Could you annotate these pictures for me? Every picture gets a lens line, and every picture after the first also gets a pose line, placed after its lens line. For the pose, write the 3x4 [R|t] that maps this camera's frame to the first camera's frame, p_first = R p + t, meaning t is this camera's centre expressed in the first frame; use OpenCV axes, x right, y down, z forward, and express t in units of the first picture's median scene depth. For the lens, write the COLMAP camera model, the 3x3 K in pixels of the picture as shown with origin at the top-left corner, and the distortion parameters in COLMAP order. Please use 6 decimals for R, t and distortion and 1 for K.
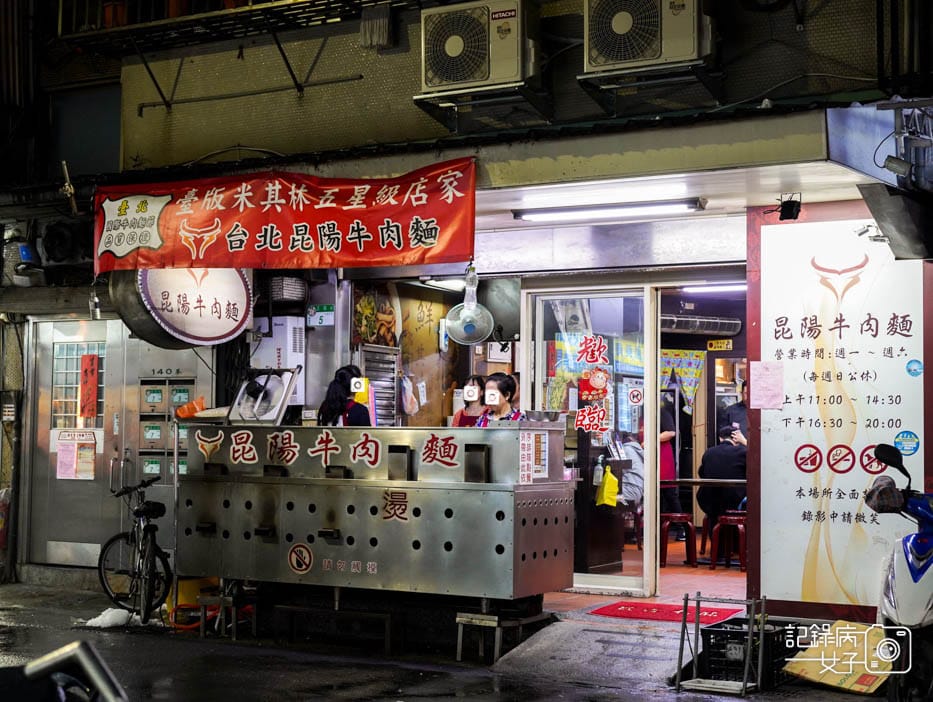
lens RADIAL K [[1470.2, 0, 466.5], [0, 1470.2, 351.0], [0, 0, 1]] dist [0.029915, 0.025903]
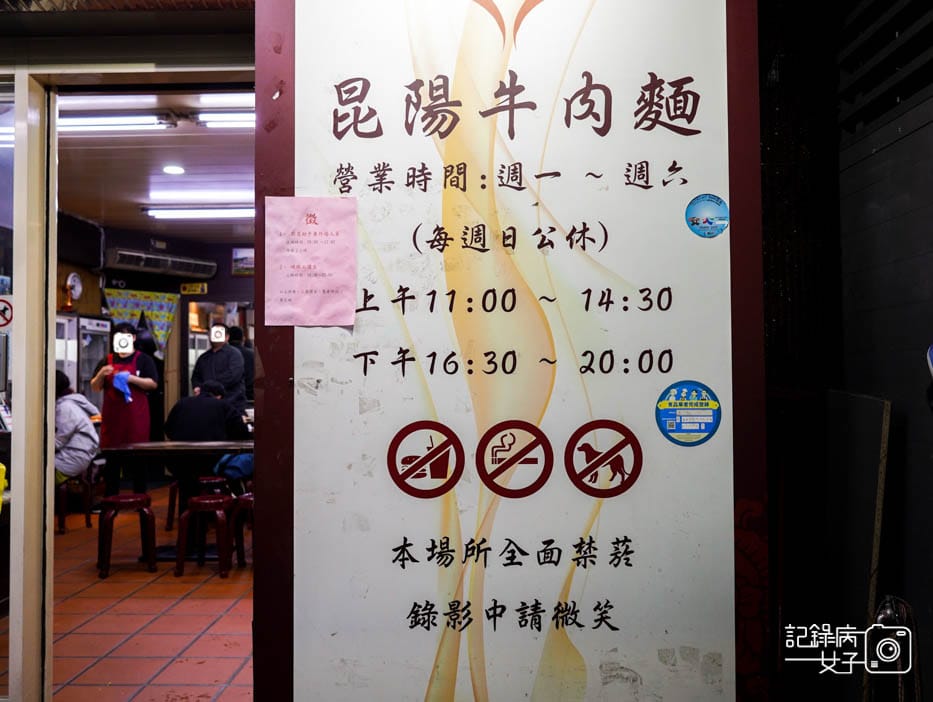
lens RADIAL K [[816.9, 0, 466.5], [0, 816.9, 351.0], [0, 0, 1]] dist [-0.007428, -0.003215]
pose [[0.882998, -0.001648, 0.469374, 0.145116], [-0.011444, 0.999621, 0.025037, 0.040607], [-0.469237, -0.027479, 0.882645, 0.815729]]
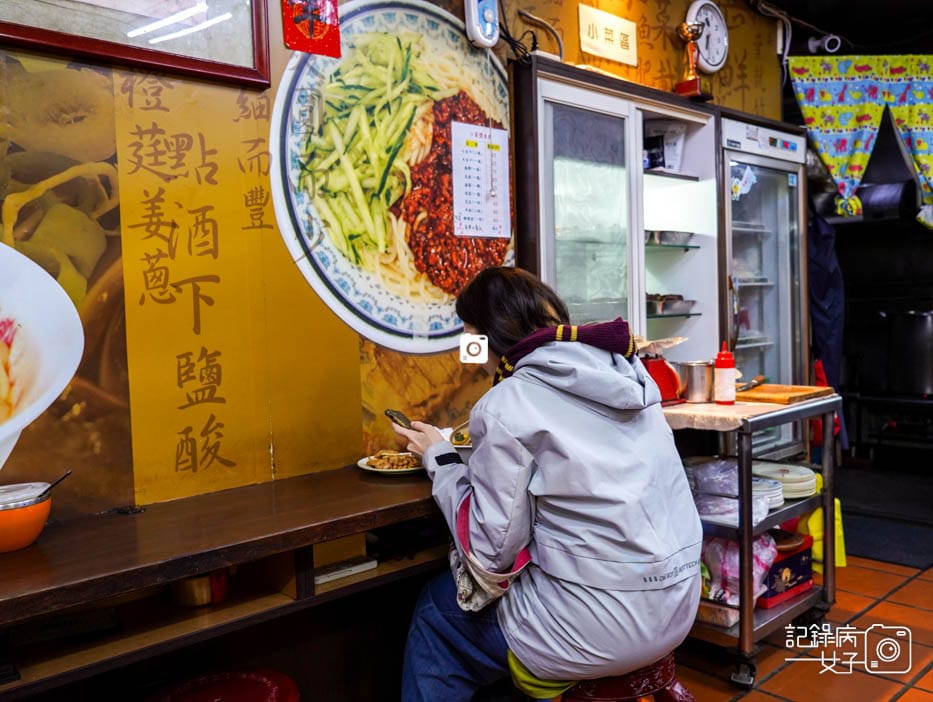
lens RADIAL K [[816.9, 0, 466.5], [0, 816.9, 351.0], [0, 0, 1]] dist [-0.007428, -0.003215]
pose [[0.948543, -0.024151, -0.315726, 0.192258], [0.060375, 0.992589, 0.105459, 0.082567], [0.310839, -0.119094, 0.942972, 1.424600]]
